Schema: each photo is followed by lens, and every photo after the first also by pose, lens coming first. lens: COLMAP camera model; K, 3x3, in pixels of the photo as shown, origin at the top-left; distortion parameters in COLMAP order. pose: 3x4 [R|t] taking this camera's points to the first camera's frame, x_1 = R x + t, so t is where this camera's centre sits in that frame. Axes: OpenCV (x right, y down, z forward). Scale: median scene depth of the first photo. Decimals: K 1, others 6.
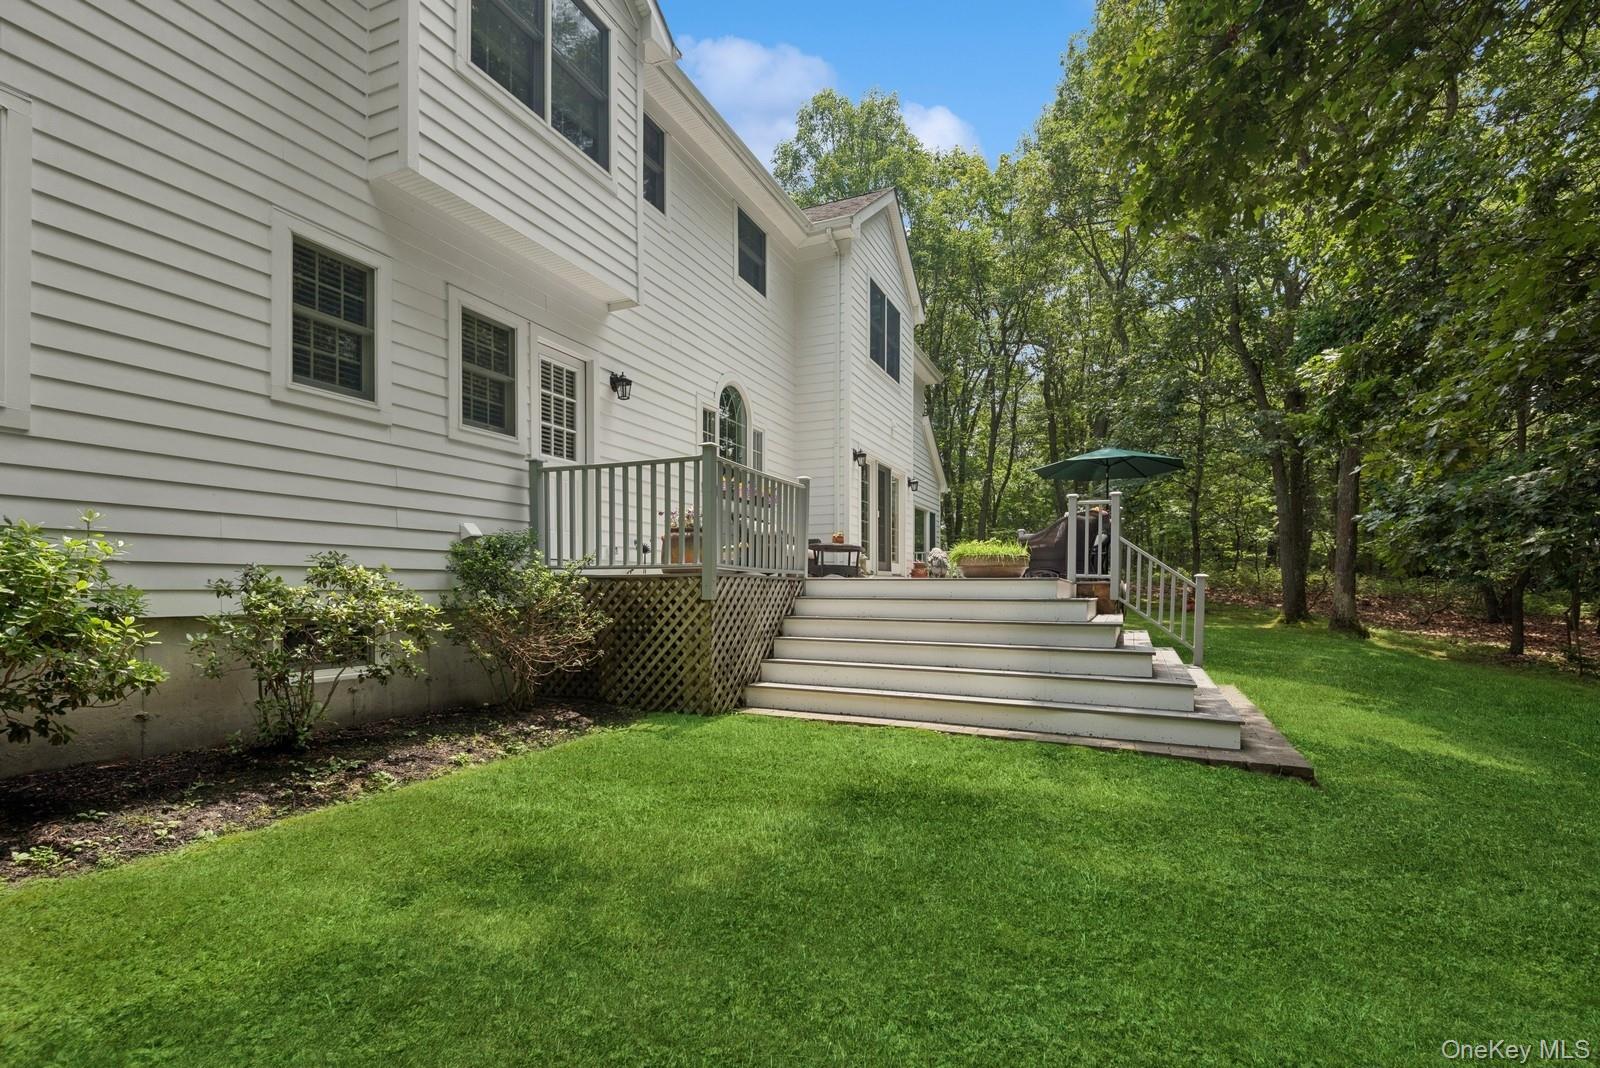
lens RADIAL K [[735.9, 0, 796.6], [0, 735.9, 596.2], [0, 0, 1]] dist [0.001371, -0.012470]
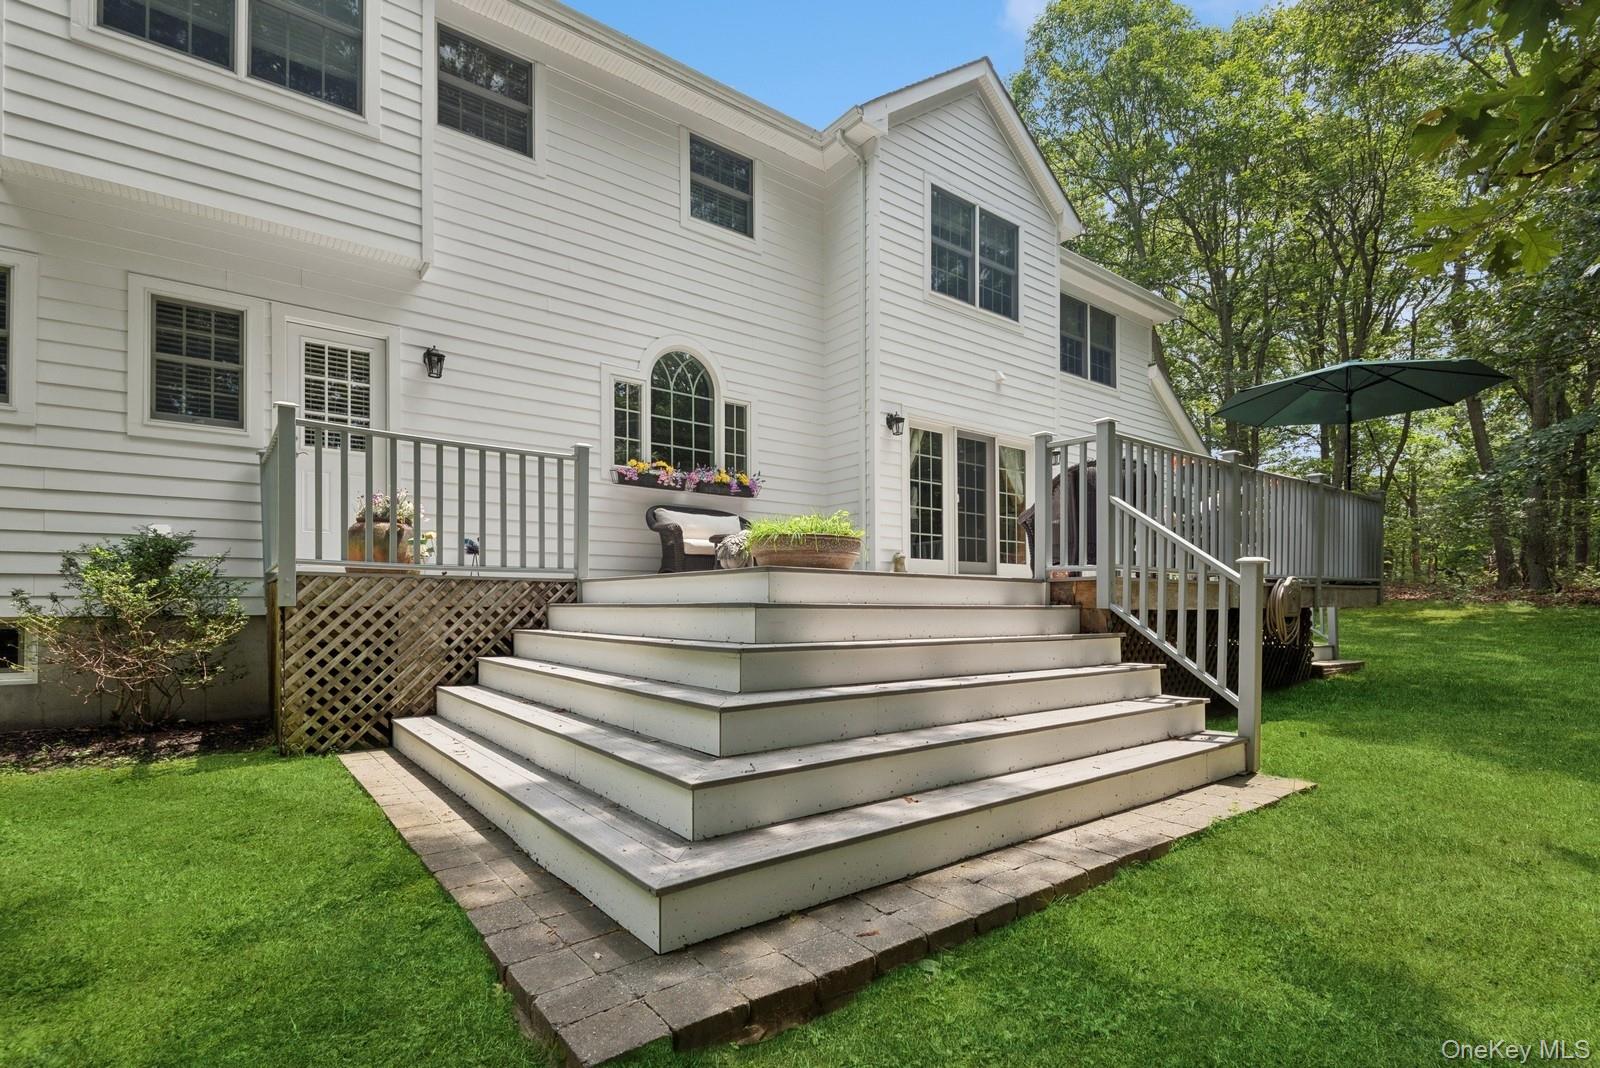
lens RADIAL K [[744.4, 0, 798.1], [0, 744.4, 607.2], [0, 0, 1]] dist [0.020492, -0.018724]
pose [[0.884927, -0.000650, -0.465729, 0.548379], [-0.000388, 0.999998, -0.002133, 0.006196], [0.465730, 0.002068, 0.884925, 0.410695]]
